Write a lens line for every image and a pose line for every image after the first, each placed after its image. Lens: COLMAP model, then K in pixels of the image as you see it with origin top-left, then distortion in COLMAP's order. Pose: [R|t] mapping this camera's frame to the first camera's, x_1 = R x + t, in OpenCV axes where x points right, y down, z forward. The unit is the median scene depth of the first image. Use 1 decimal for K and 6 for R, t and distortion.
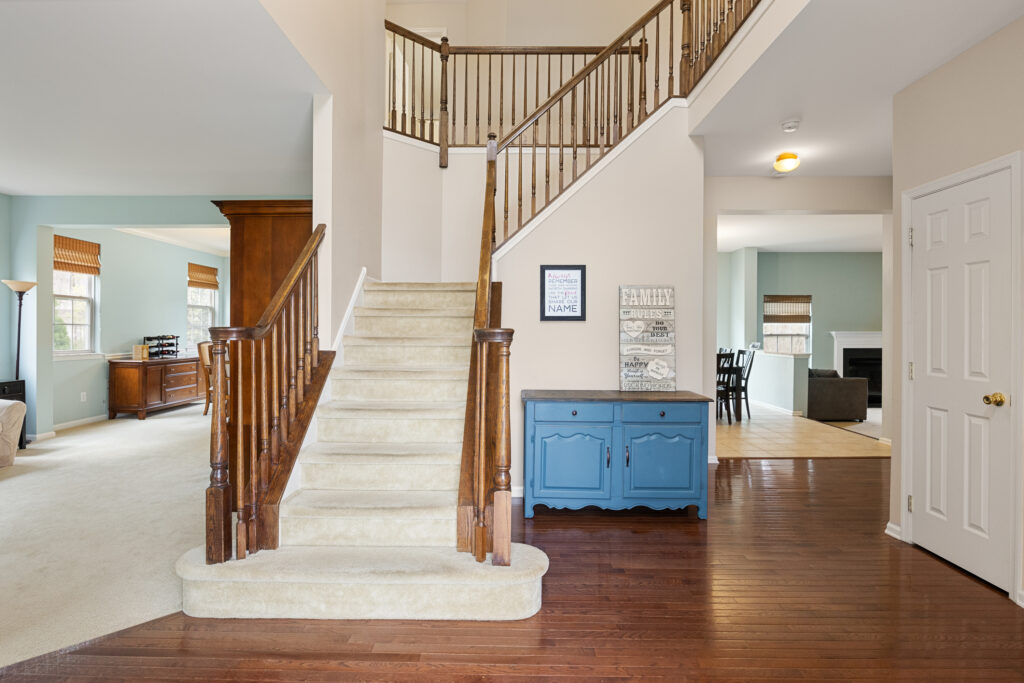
lens RADIAL K [[525.4, 0, 507.1], [0, 525.4, 331.1], [0, 0, 1]] dist [-0.003446, 0.000022]
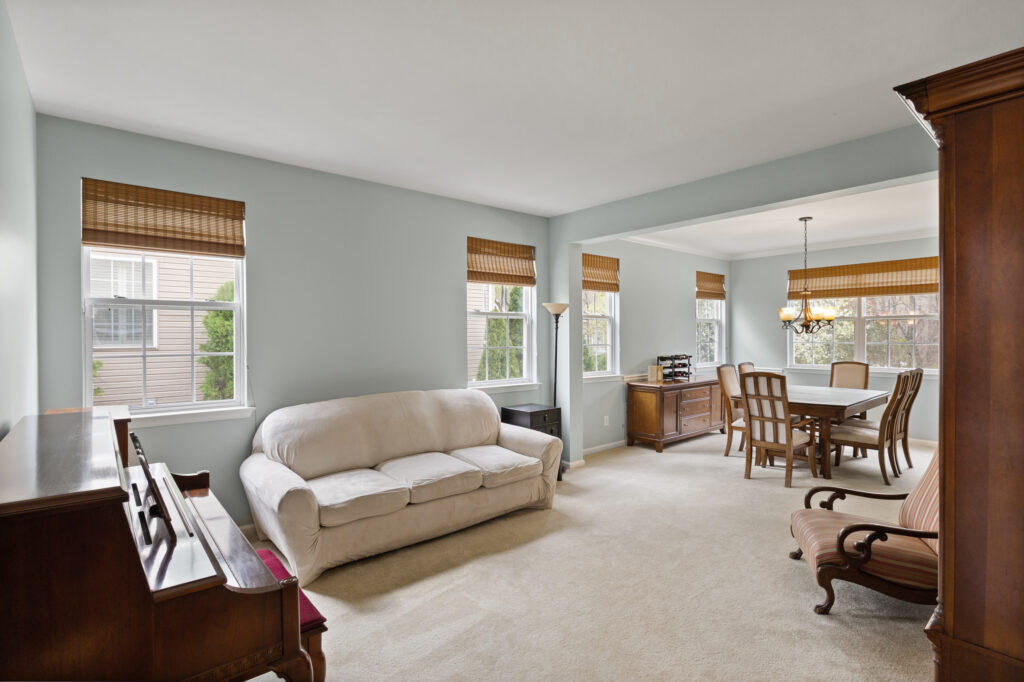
lens RADIAL K [[494.0, 0, 505.3], [0, 494.0, 339.4], [0, 0, 1]] dist [-0.001999, -0.000833]
pose [[0.658120, -0.001531, -0.752911, -0.235464], [0.007140, 0.999966, 0.004207, -0.025781], [0.752879, -0.008145, 0.658109, 0.253199]]
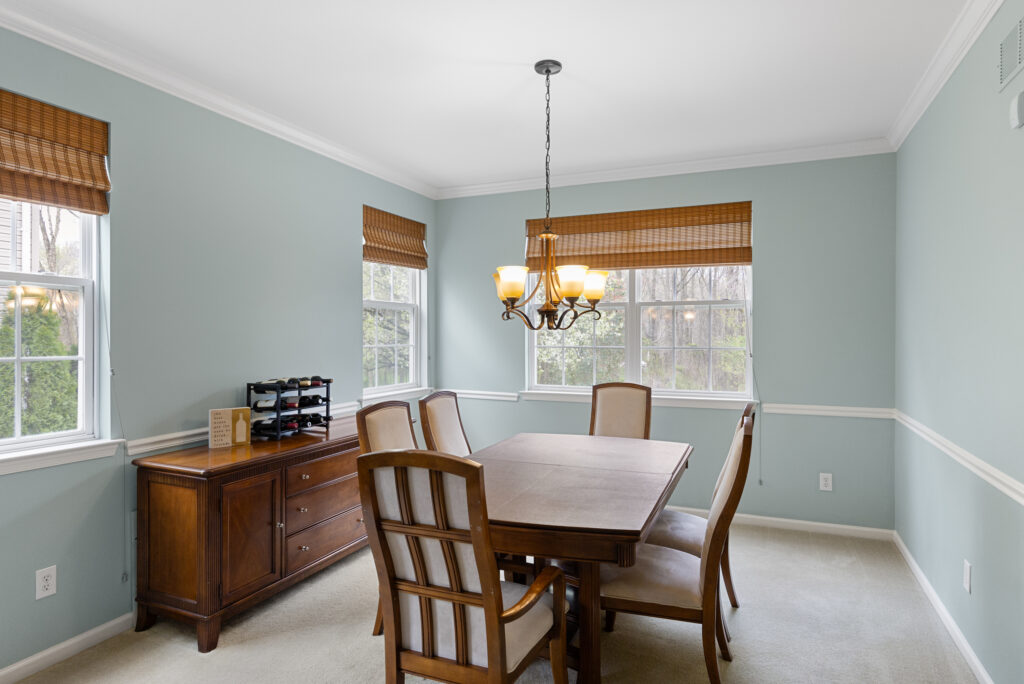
lens RADIAL K [[590.3, 0, 512.0], [0, 590.3, 342.0], [0, 0, 1]] dist [0.000880, -0.000043]
pose [[0.926324, -0.000173, -0.376727, -0.374403], [0.004184, 0.999943, 0.009828, -0.024085], [0.376704, -0.010680, 0.926272, 0.719277]]
